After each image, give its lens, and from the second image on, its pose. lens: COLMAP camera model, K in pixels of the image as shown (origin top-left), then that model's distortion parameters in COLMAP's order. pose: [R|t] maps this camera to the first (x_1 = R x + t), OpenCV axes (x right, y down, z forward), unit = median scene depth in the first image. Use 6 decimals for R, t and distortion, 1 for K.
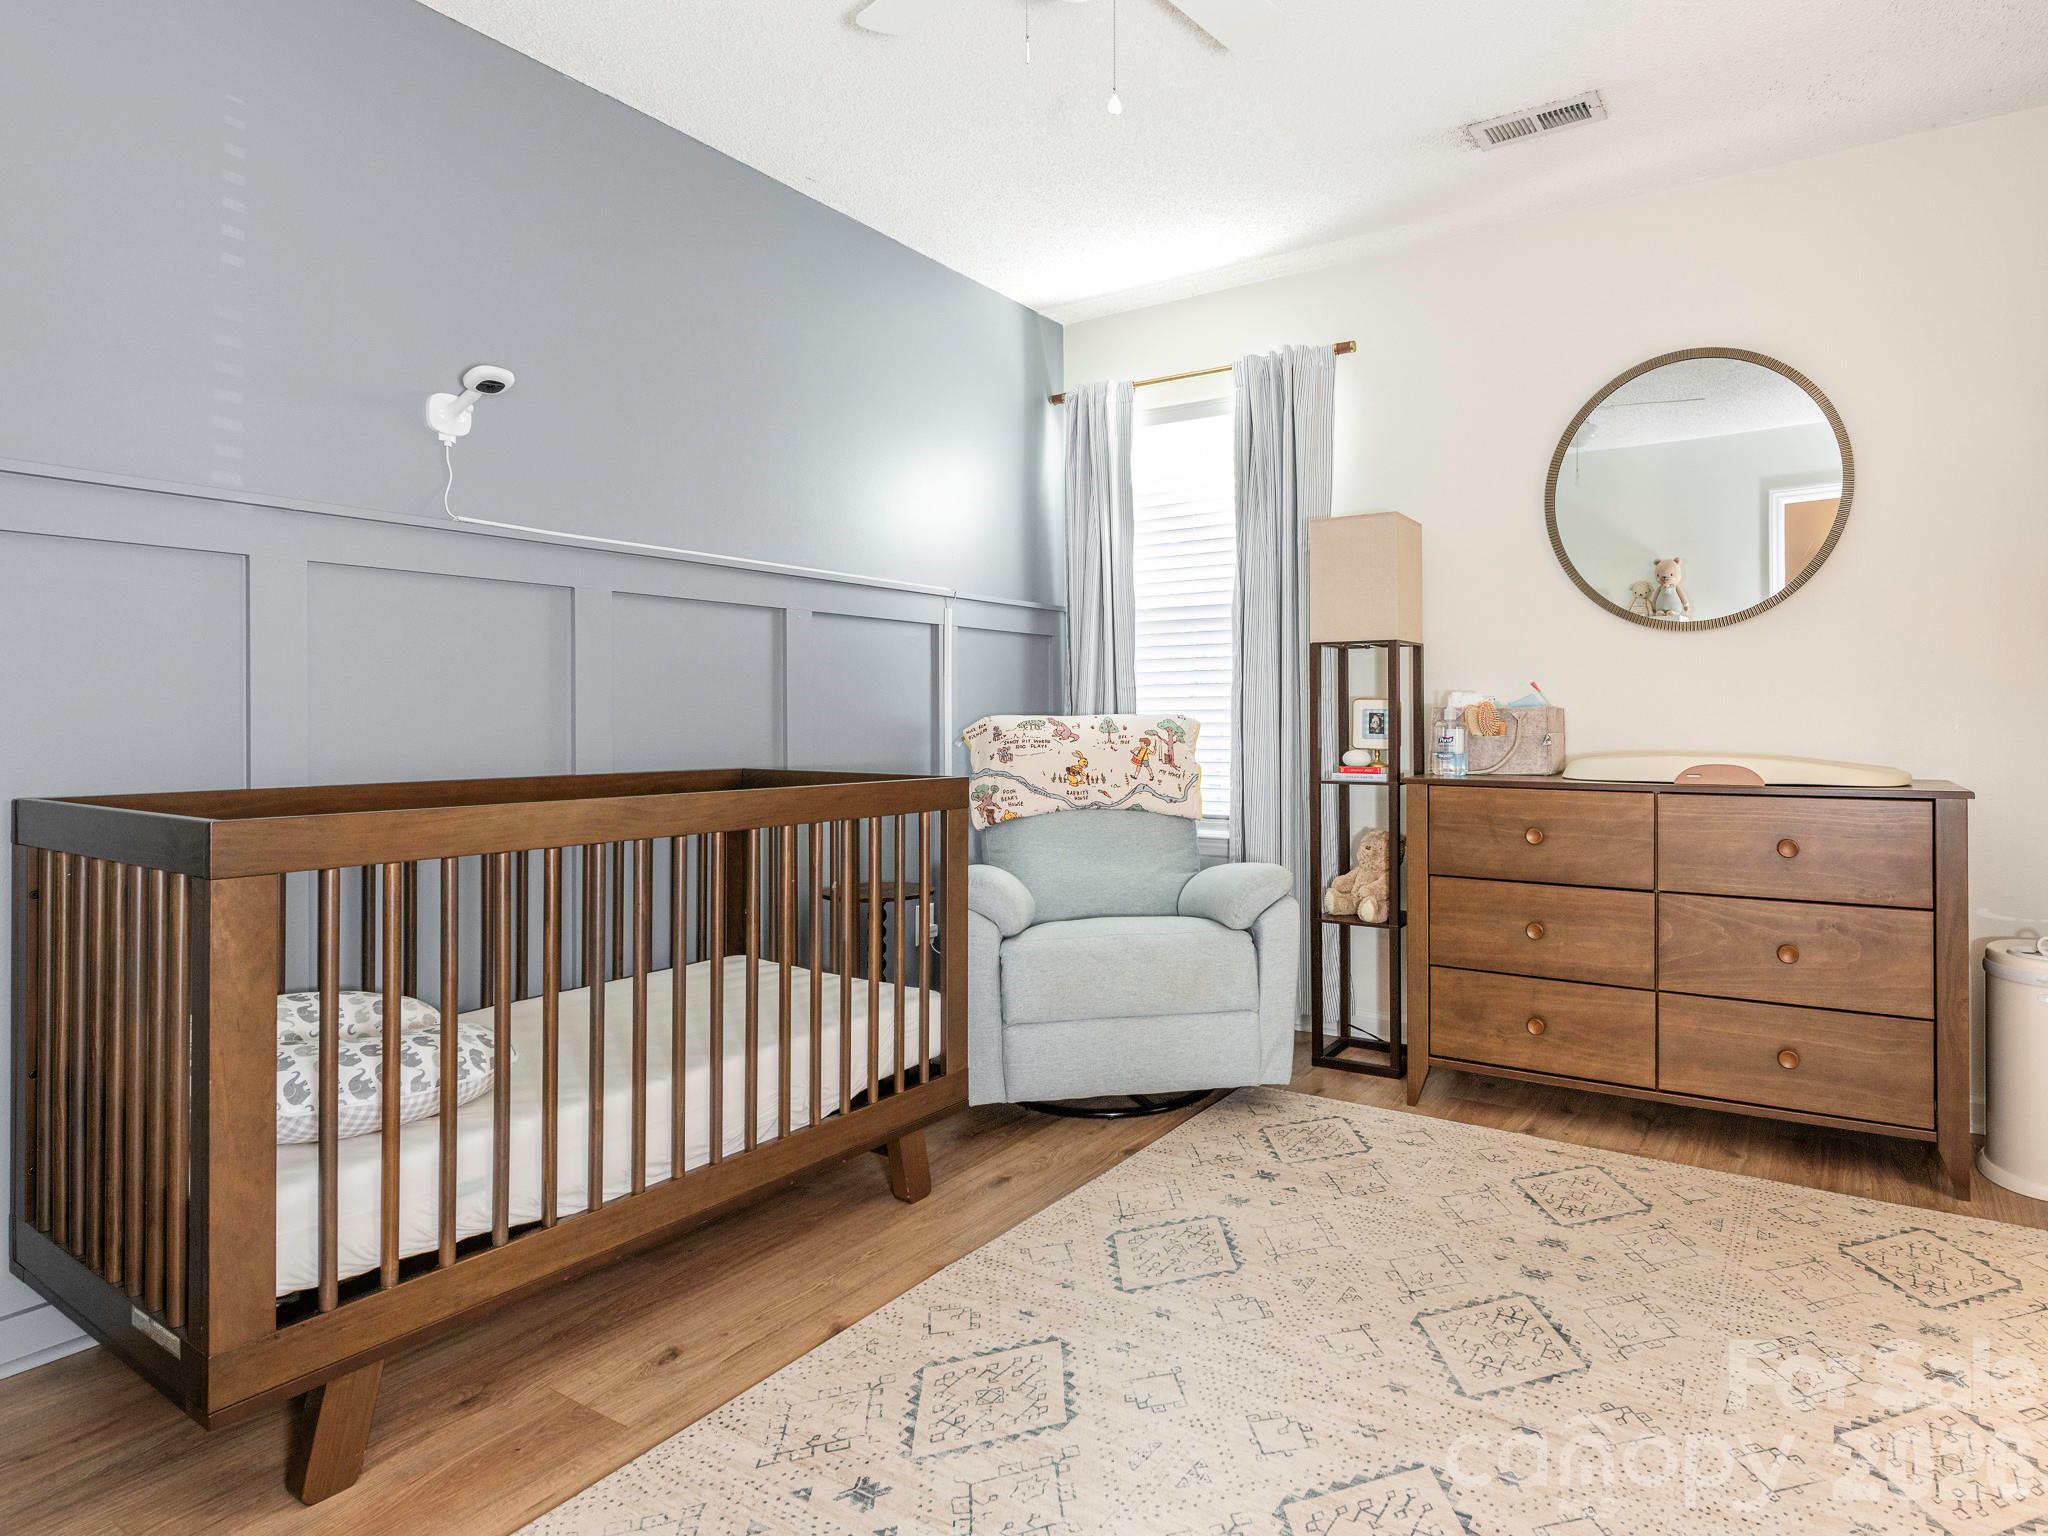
lens RADIAL K [[1222.7, 0, 1071.2], [0, 1222.7, 703.6], [0, 0, 1]] dist [0.003197, -0.001243]
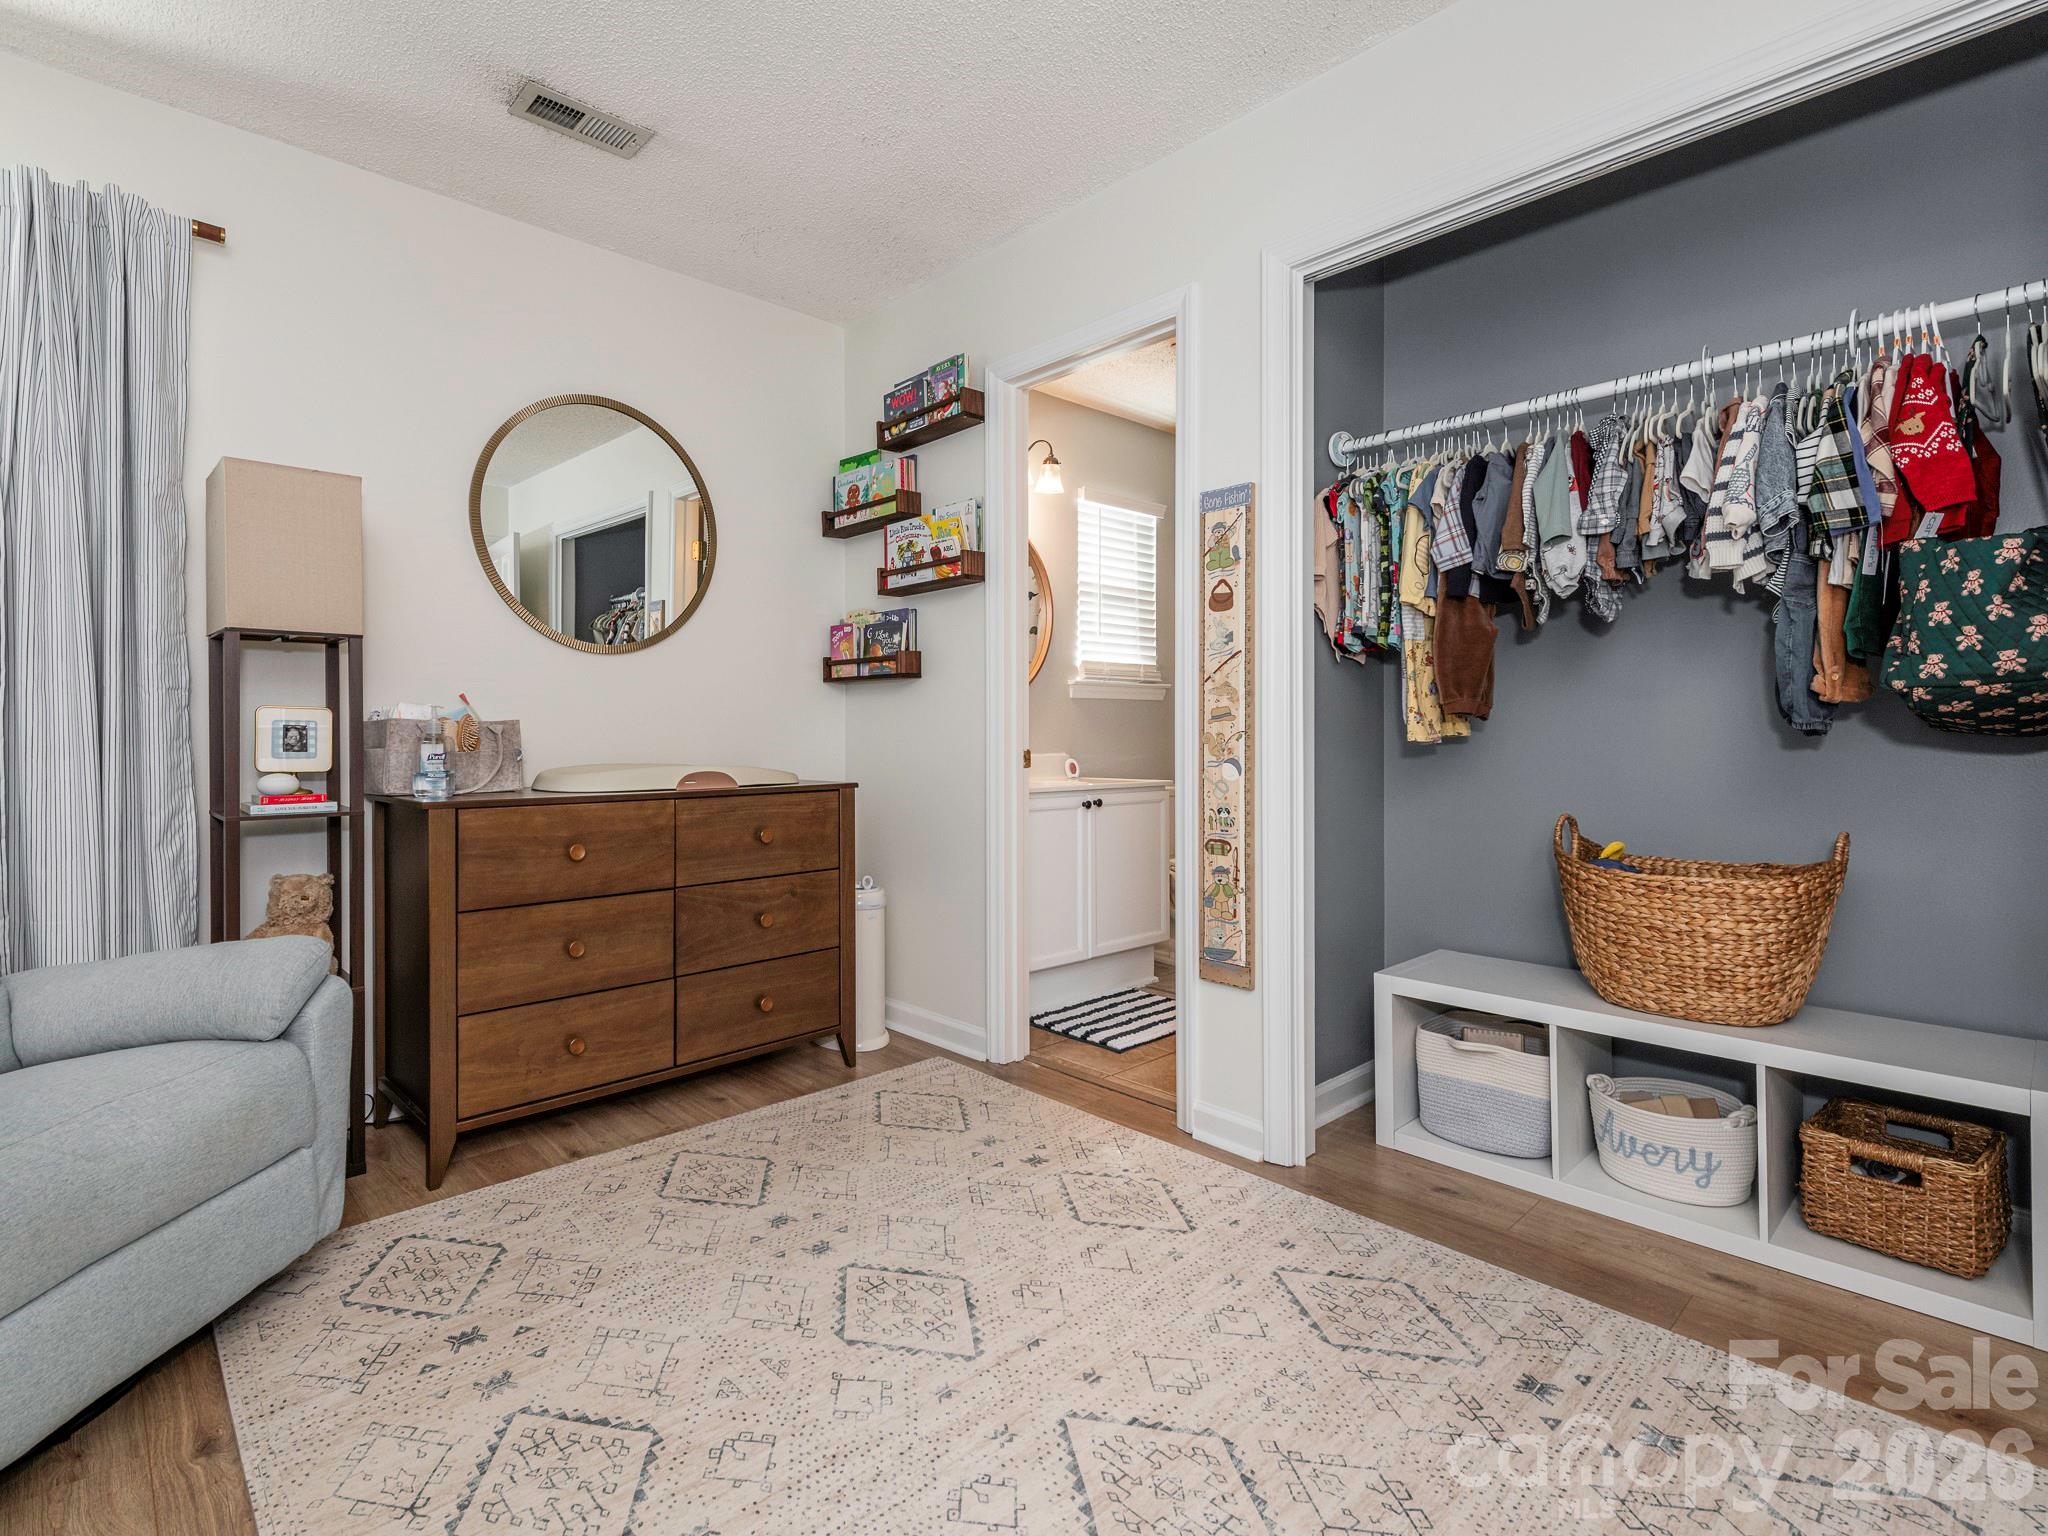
lens RADIAL K [[977.0, 0, 1097.2], [0, 977.0, 733.4], [0, 0, 1]] dist [0.002878, -0.000565]
pose [[0.218329, 0.000542, 0.975875, -0.326859], [-0.008491, 0.999963, 0.001344, 0.009558], [-0.975838, -0.008580, 0.218326, 0.469903]]
